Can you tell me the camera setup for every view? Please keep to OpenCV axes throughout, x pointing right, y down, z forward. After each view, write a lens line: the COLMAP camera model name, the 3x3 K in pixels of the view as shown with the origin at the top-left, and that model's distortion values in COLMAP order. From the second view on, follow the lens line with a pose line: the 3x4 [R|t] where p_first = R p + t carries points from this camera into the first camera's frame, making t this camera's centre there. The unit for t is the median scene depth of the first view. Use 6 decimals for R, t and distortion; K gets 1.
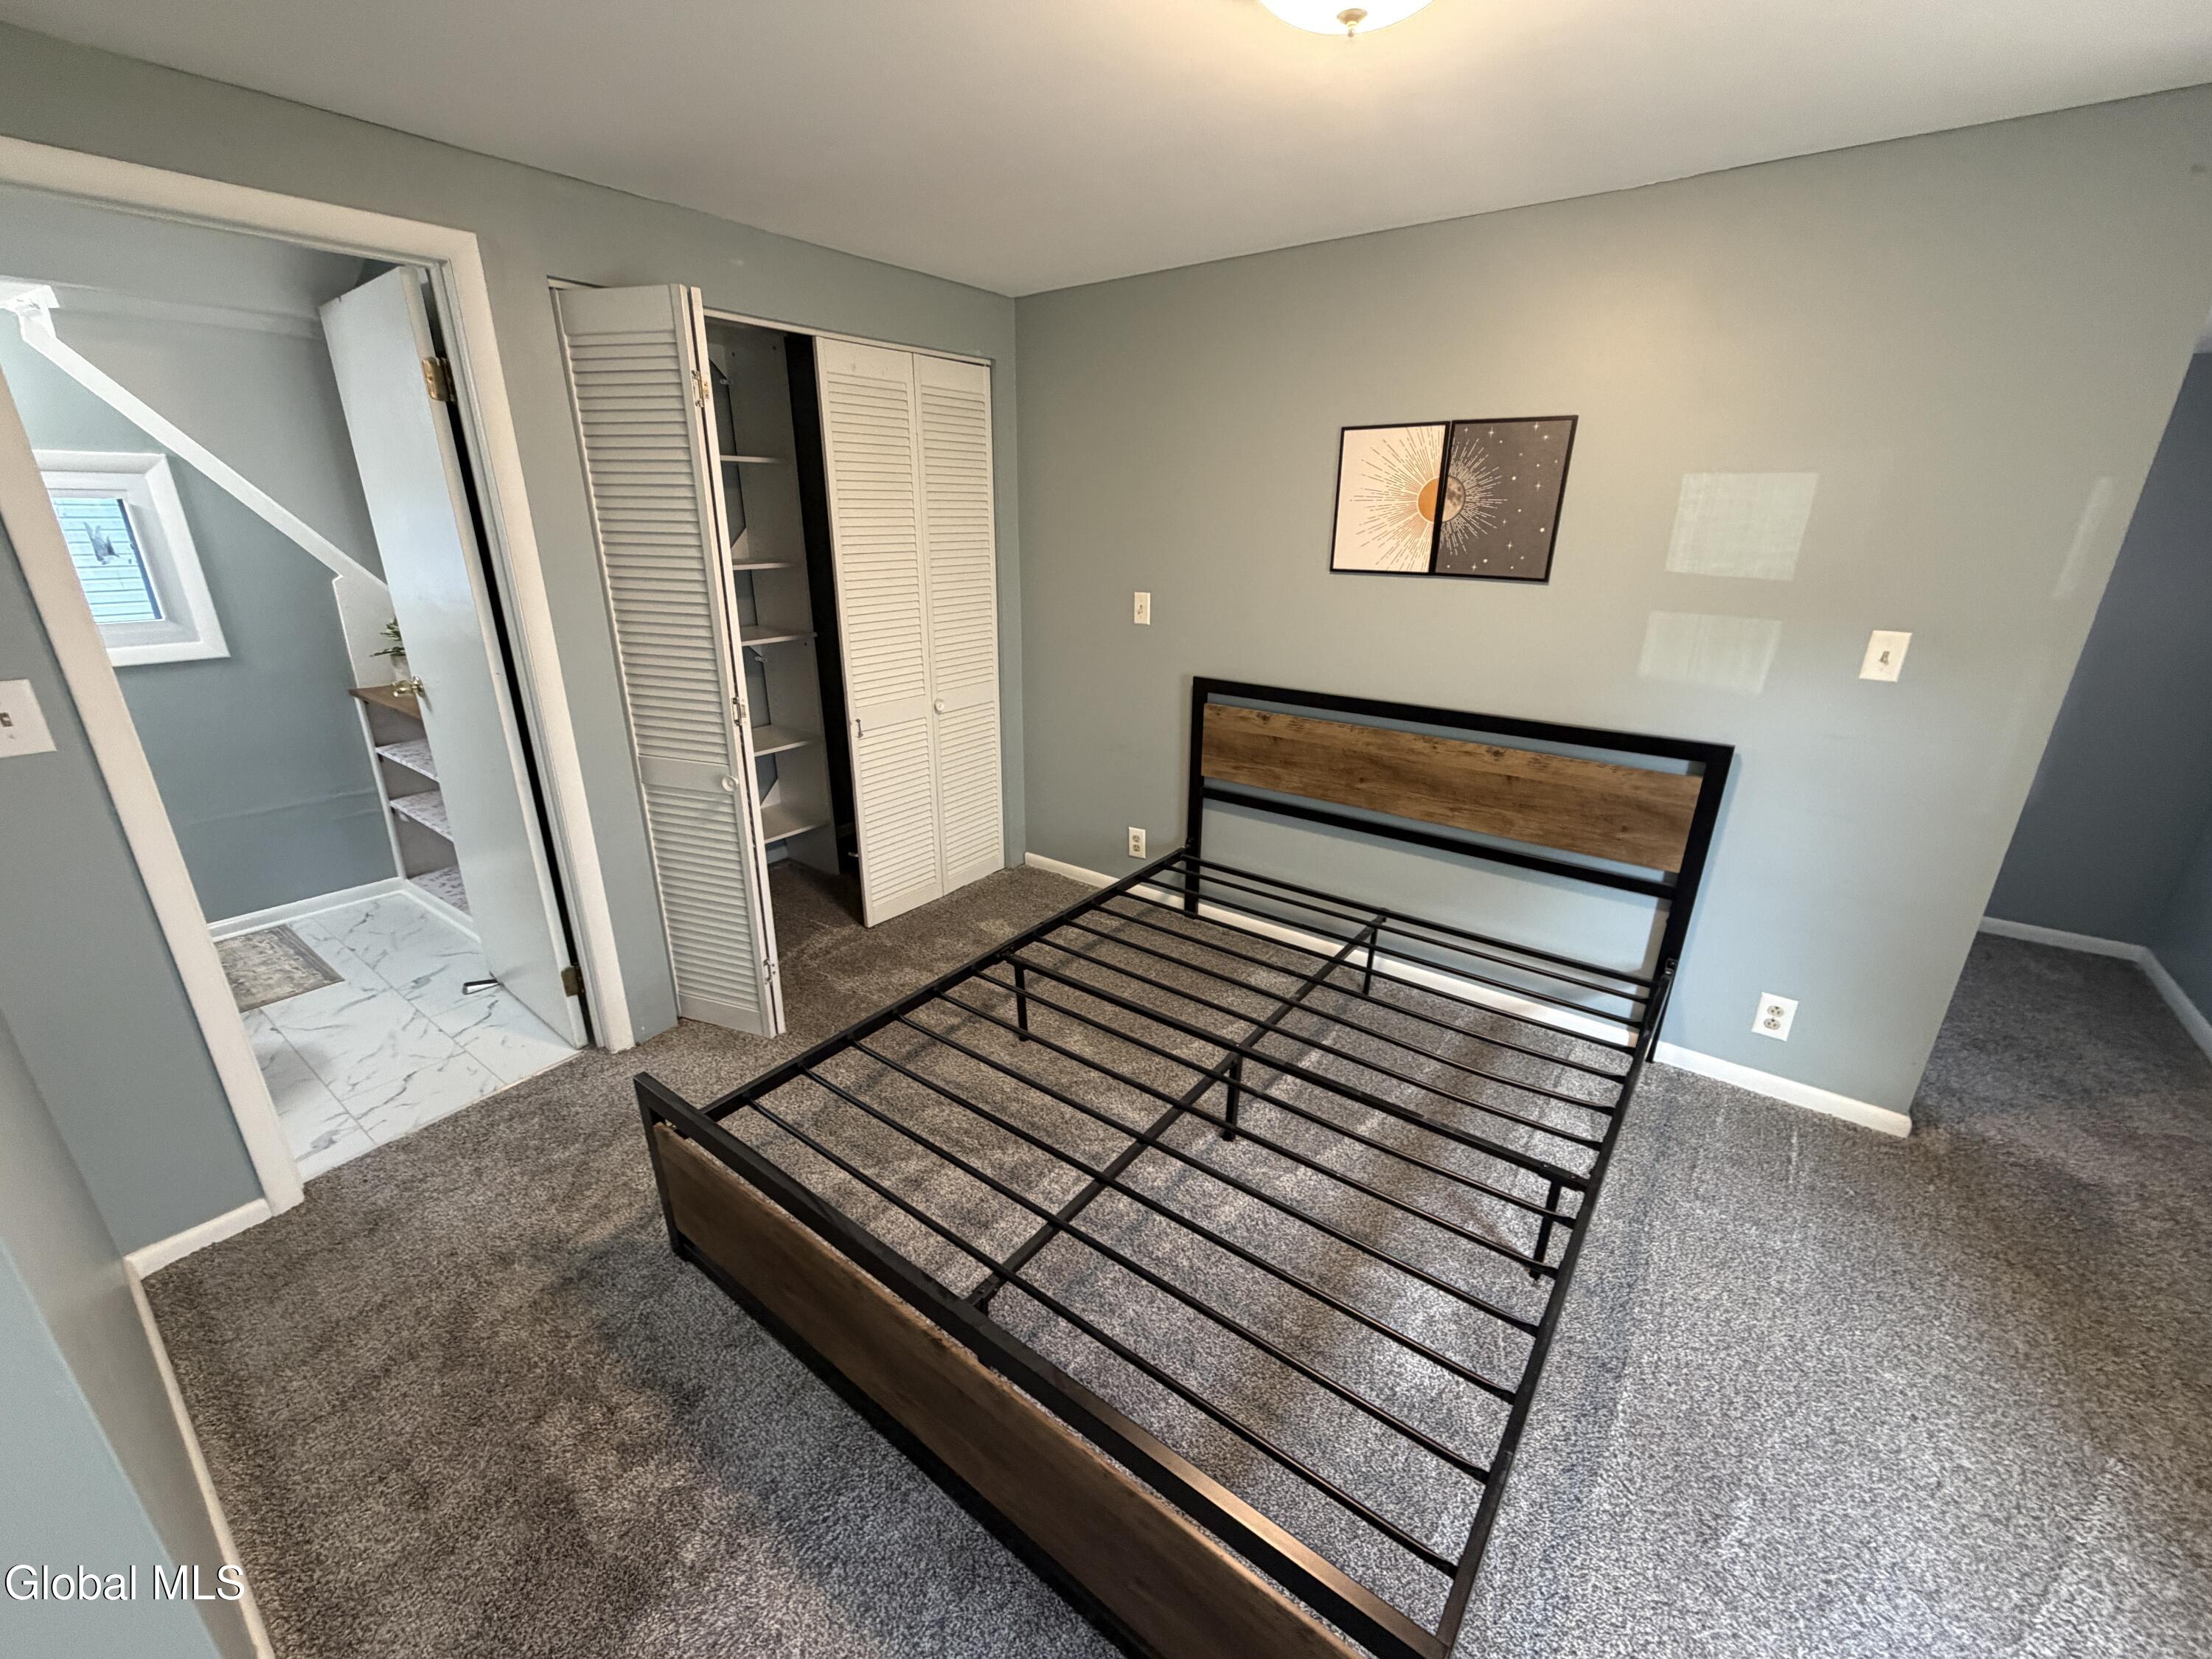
lens RADIAL K [[884.3, 0, 1099.5], [0, 884.3, 827.7], [0, 0, 1]] dist [0.000236, 0.000248]
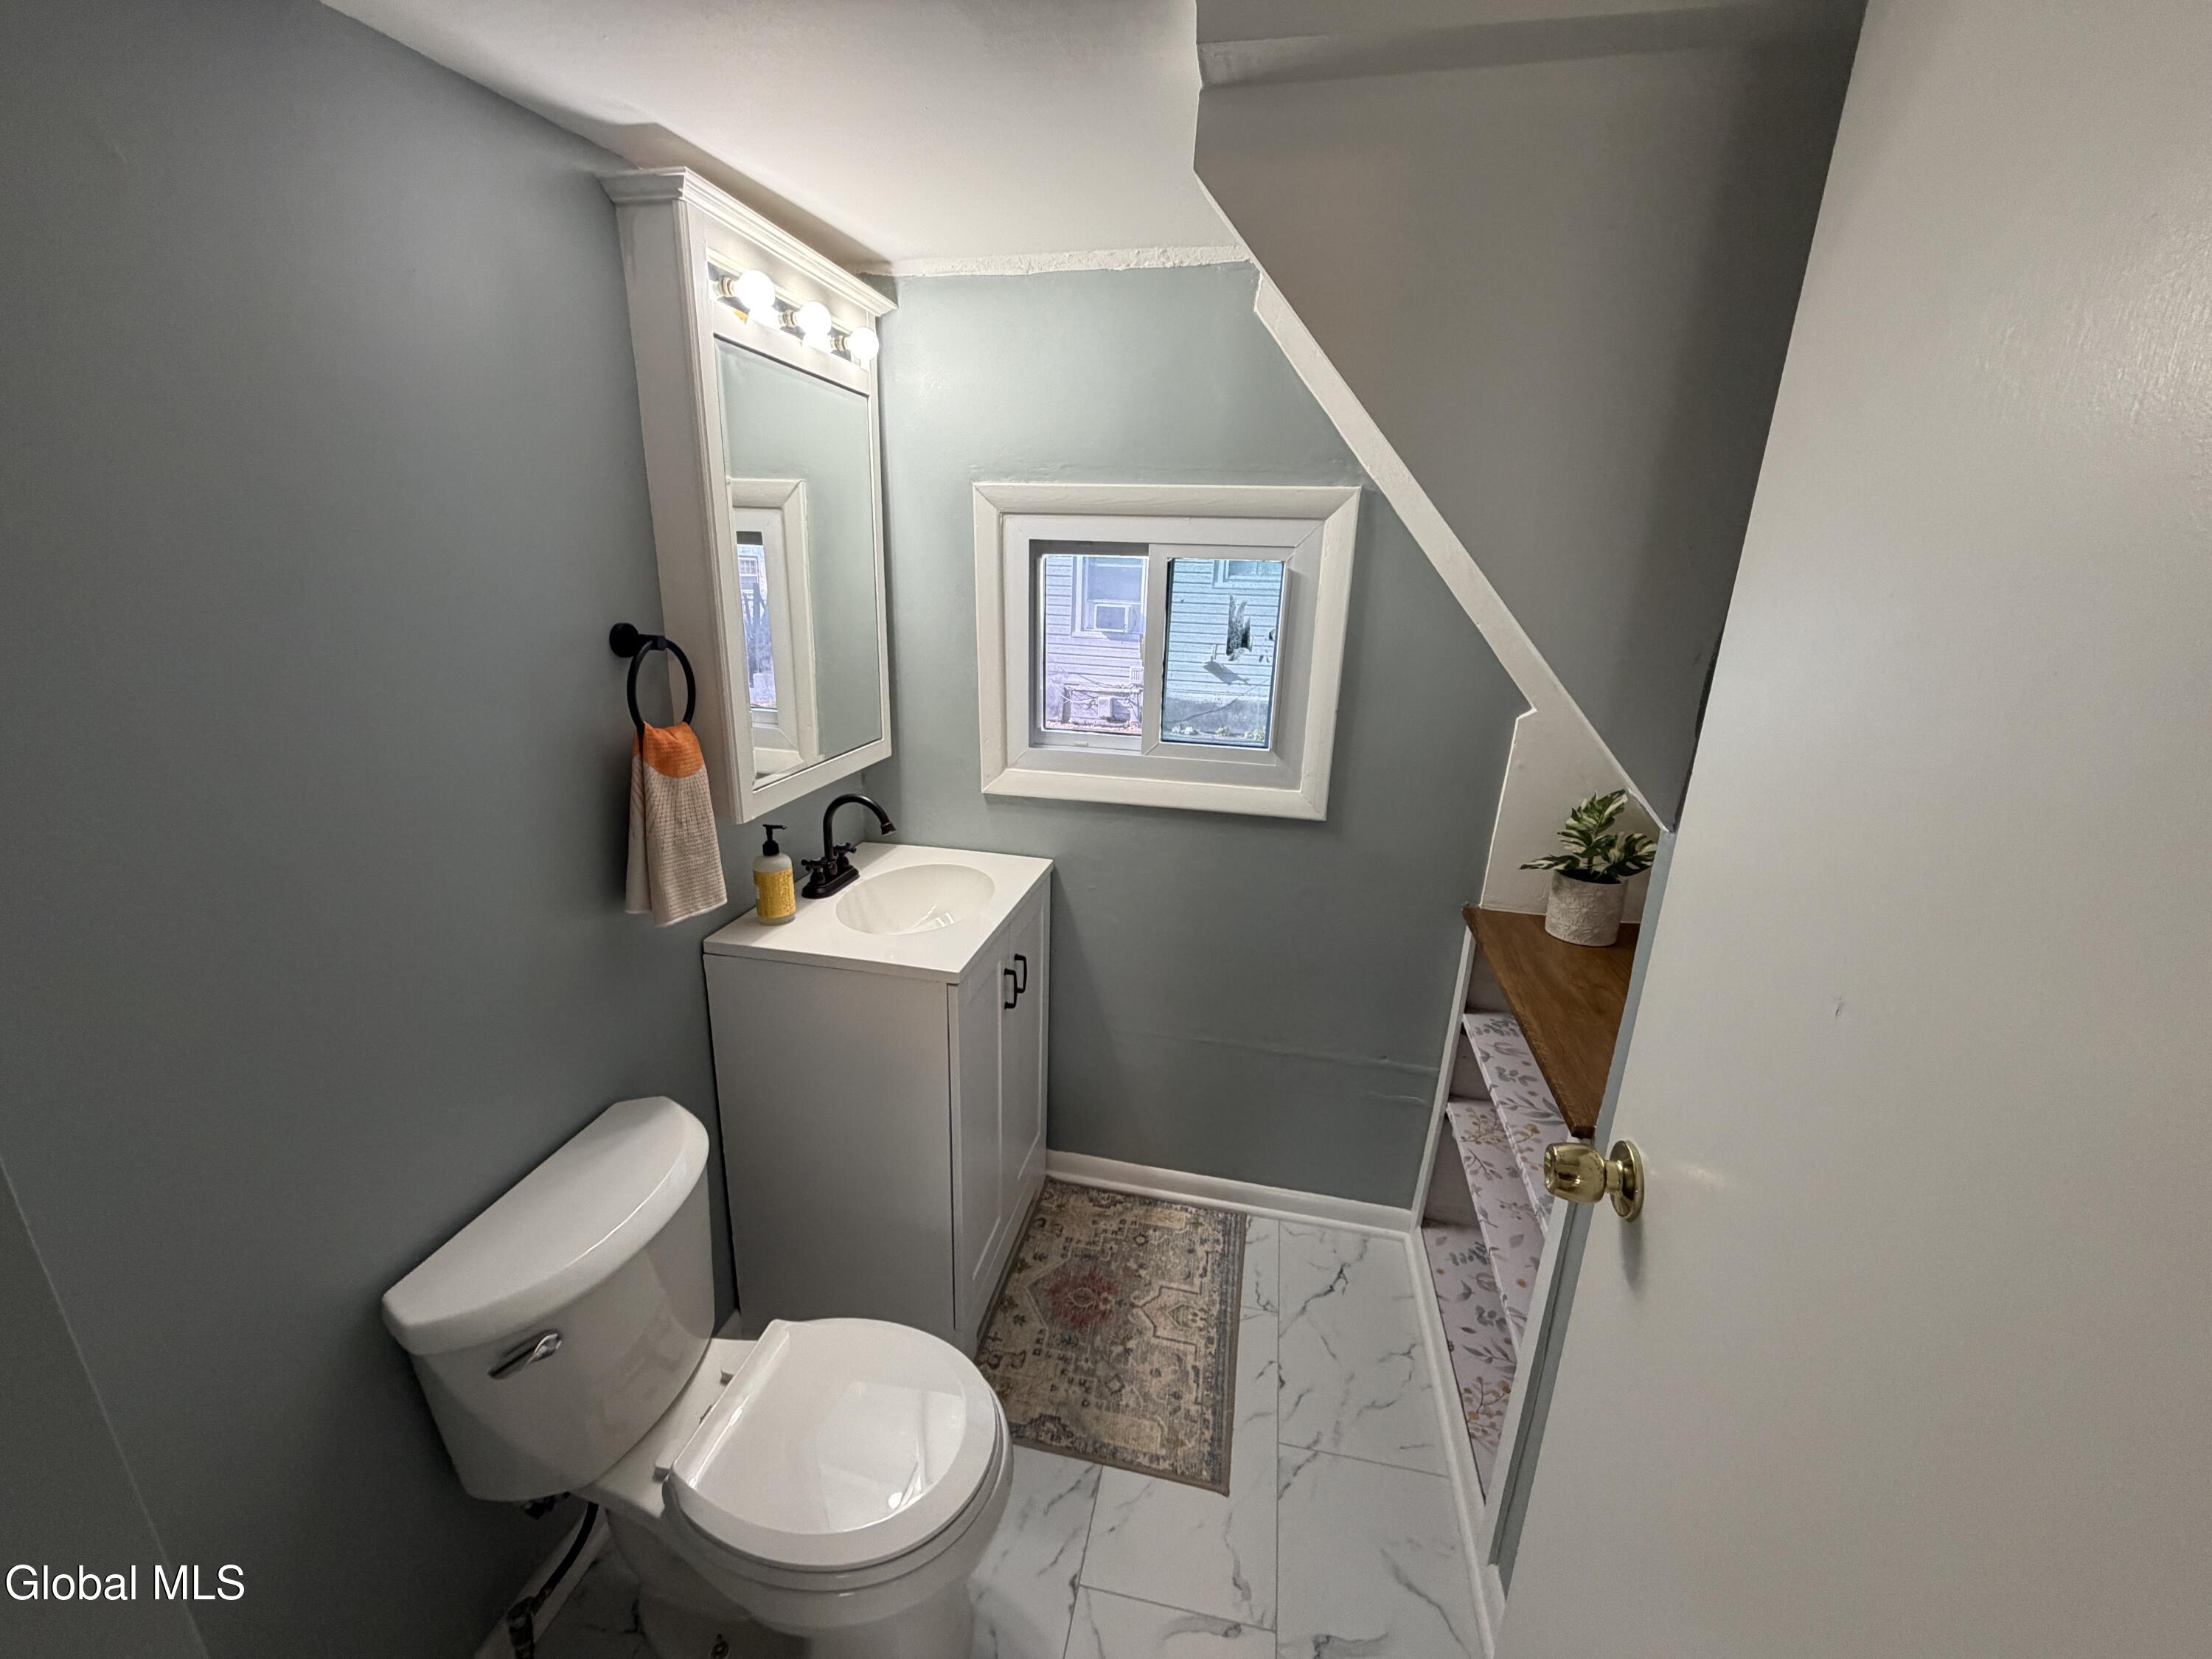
lens RADIAL K [[884.3, 0, 1099.5], [0, 884.3, 827.7], [0, 0, 1]] dist [0.000236, 0.000248]
pose [[0.428388, 0.261354, -0.864973, -0.578288], [-0.333696, 0.935348, 0.117351, -0.227132], [0.839721, 0.238366, 0.487904, 0.634221]]
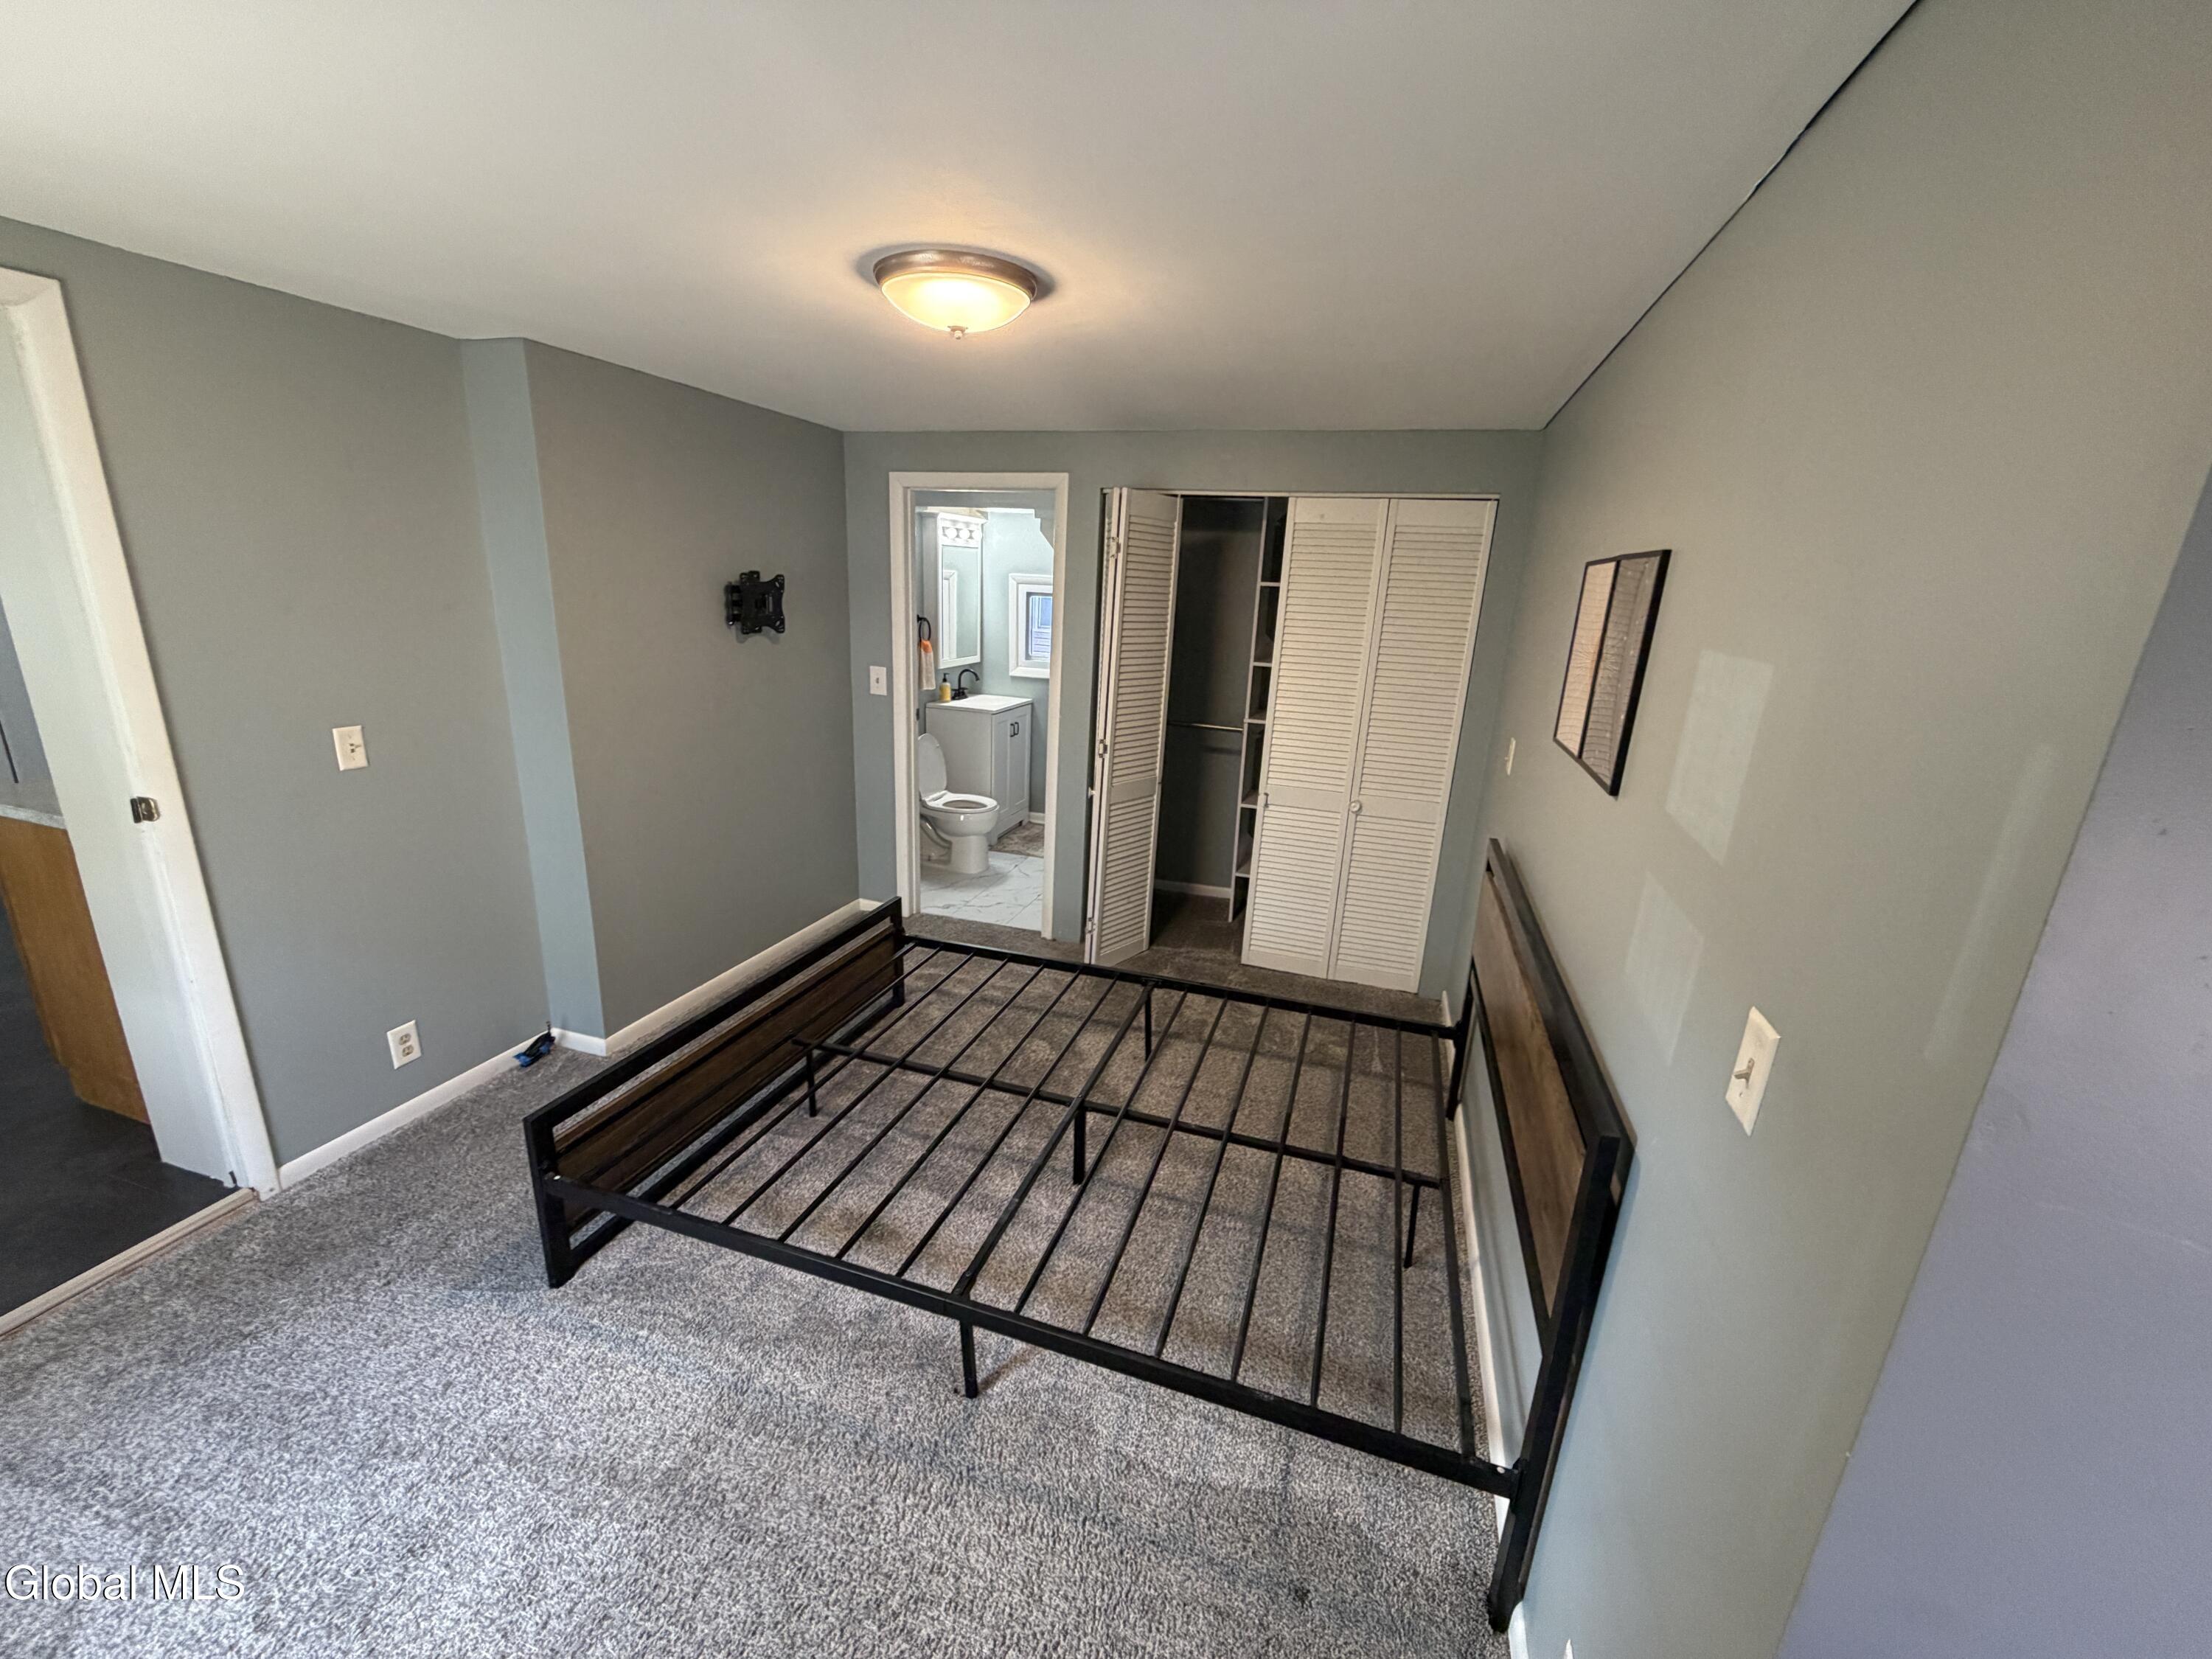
lens RADIAL K [[884.3, 0, 1099.5], [0, 884.3, 827.7], [0, 0, 1]] dist [0.000236, 0.000248]
pose [[0.326011, 0.264908, -0.907492, 0.816265], [-0.361312, 0.921976, 0.139337, -0.175772], [0.873596, 0.282462, 0.396288, 0.353561]]
